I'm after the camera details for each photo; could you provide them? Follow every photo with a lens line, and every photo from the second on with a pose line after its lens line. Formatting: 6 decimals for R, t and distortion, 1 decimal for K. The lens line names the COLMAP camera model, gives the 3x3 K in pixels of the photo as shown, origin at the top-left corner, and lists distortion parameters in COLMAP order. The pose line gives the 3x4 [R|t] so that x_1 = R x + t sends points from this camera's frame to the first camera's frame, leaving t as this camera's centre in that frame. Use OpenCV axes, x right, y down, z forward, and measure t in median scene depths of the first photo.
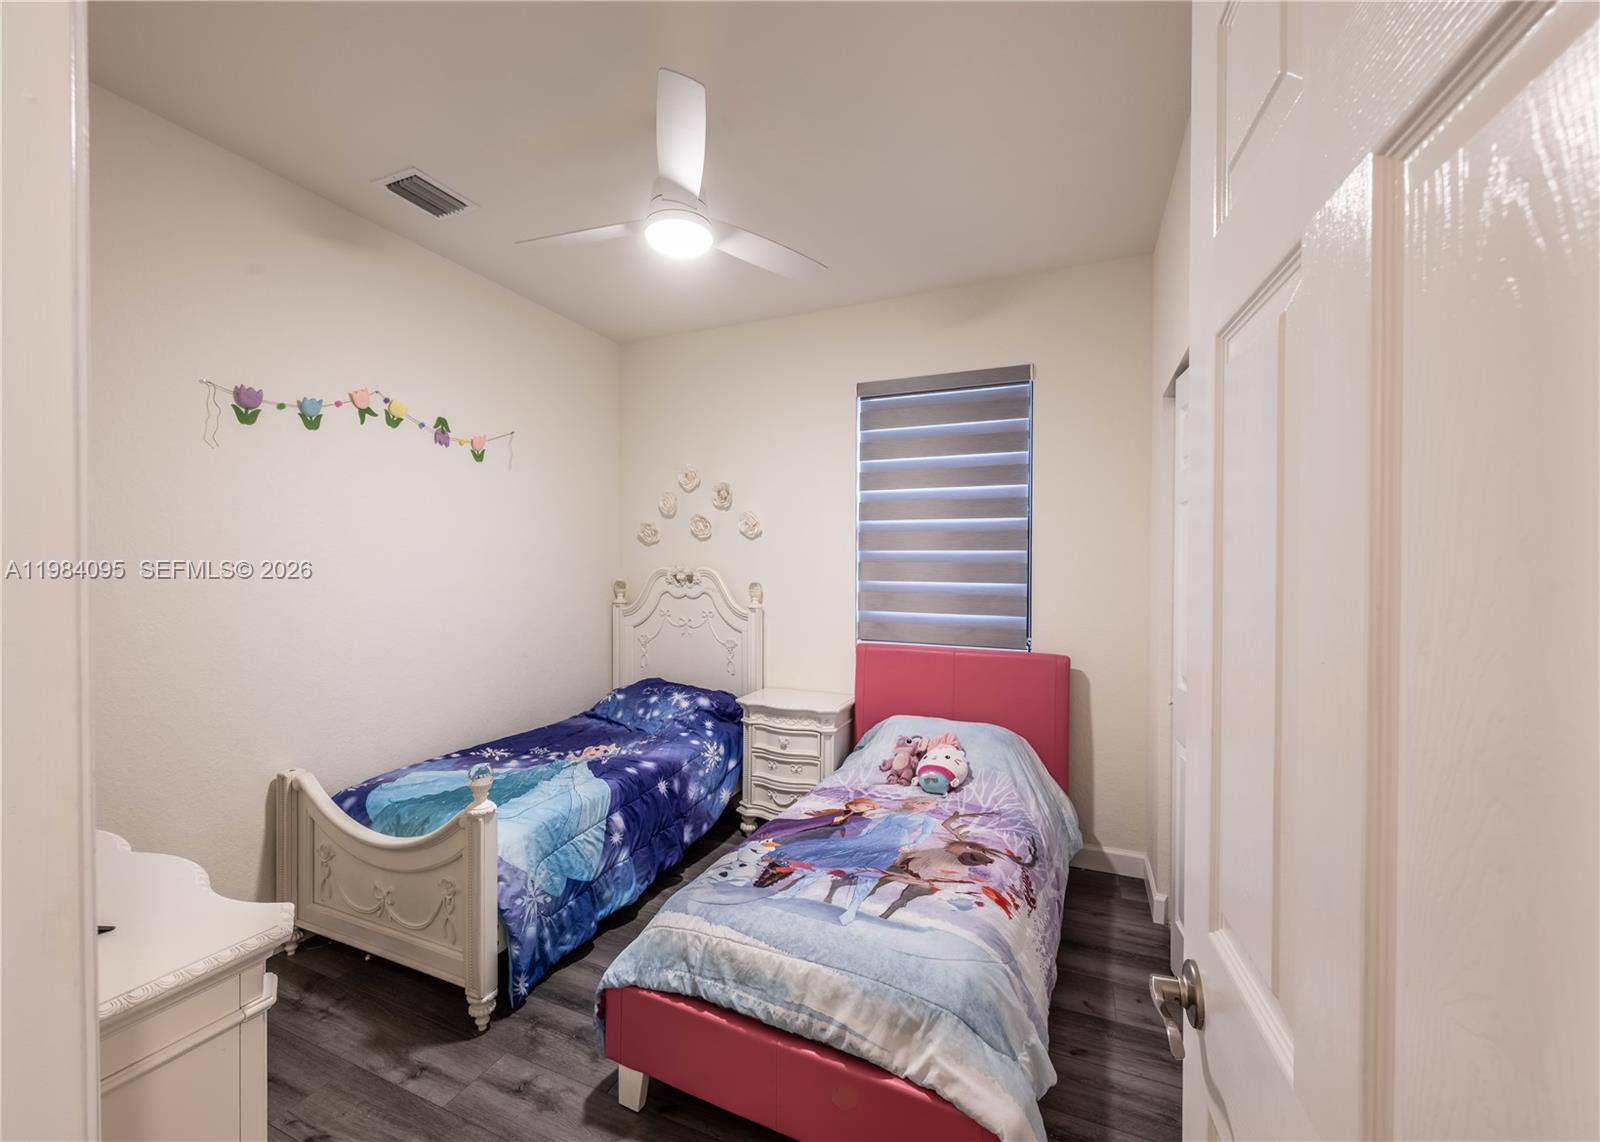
lens RADIAL K [[630.9, 0, 785.2], [0, 630.9, 573.2], [0, 0, 1]] dist [0.001652, 0.000007]
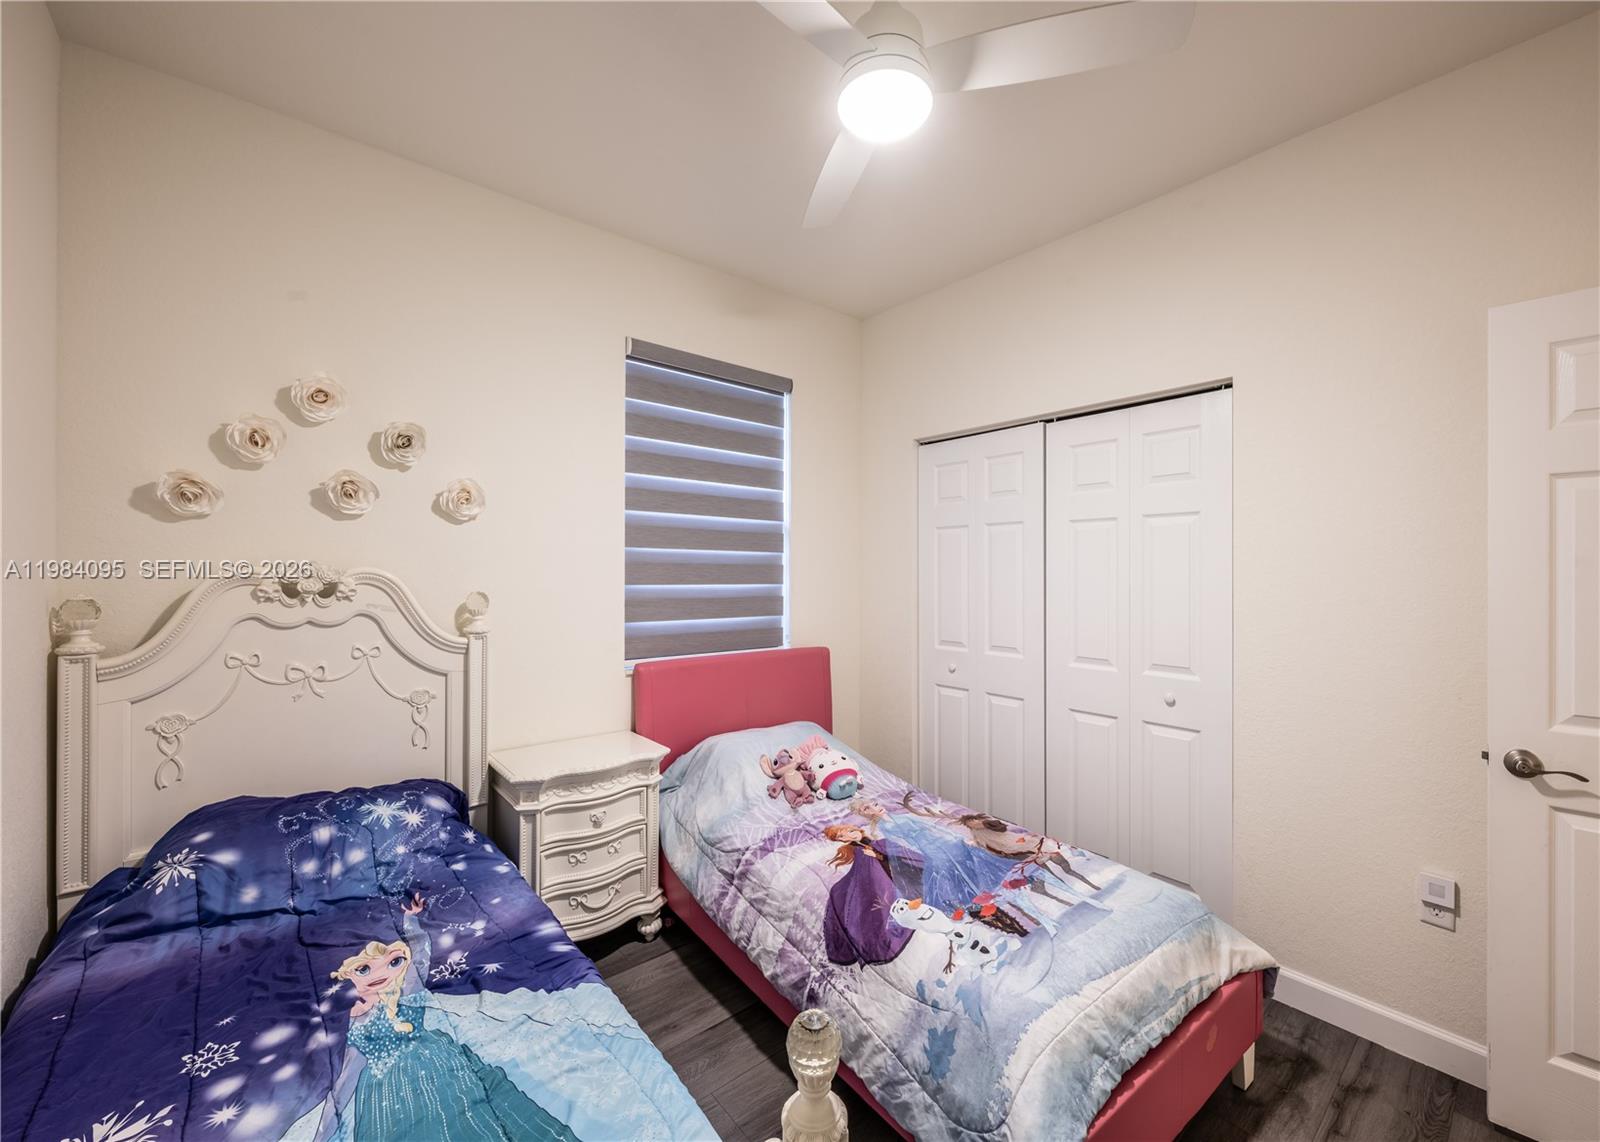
lens RADIAL K [[630.9, 0, 791.3], [0, 630.9, 568.4], [0, 0, 1]] dist [0.001652, 0.000007]
pose [[0.452839, 0.000431, 0.891592, -0.679292], [0.005312, 0.999981, -0.003181, -0.007893], [-0.891577, 0.006177, 0.452828, 0.621686]]
